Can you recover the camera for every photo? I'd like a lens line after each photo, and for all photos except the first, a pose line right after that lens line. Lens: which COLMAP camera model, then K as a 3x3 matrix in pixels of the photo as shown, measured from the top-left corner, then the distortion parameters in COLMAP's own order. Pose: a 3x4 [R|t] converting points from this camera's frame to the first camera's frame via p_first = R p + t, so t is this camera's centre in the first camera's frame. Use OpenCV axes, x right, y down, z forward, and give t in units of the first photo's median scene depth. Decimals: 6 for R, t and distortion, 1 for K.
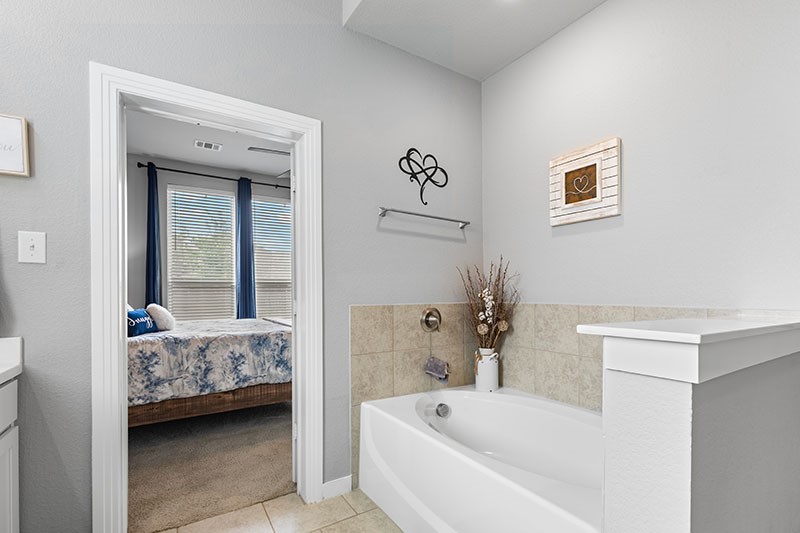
lens RADIAL K [[367.2, 0, 394.9], [0, 367.2, 292.9], [0, 0, 1]] dist [0.006129, -0.001716]
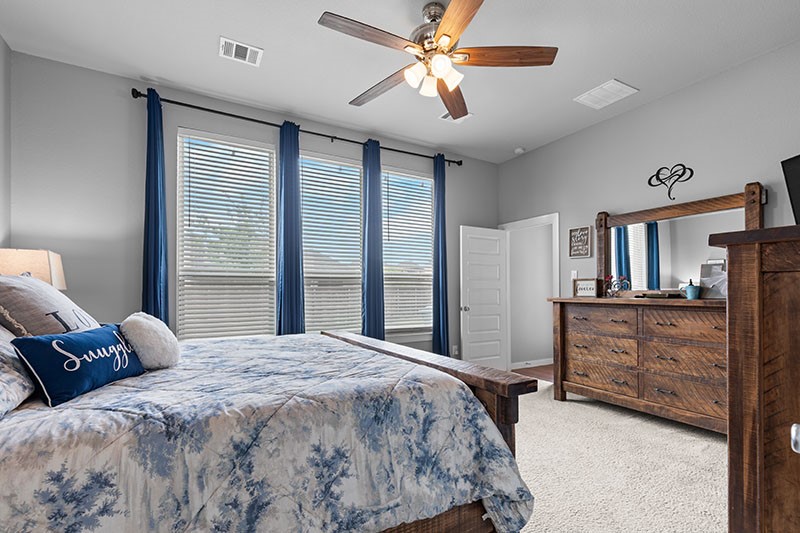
lens RADIAL K [[367.2, 0, 395.7], [0, 367.2, 288.6], [0, 0, 1]] dist [0.006129, -0.001716]
pose [[0.999257, 0.003351, -0.038384, -0.341236], [-0.003818, 0.999919, -0.012117, 0.001515], [0.038340, 0.012255, 0.999190, 0.609790]]
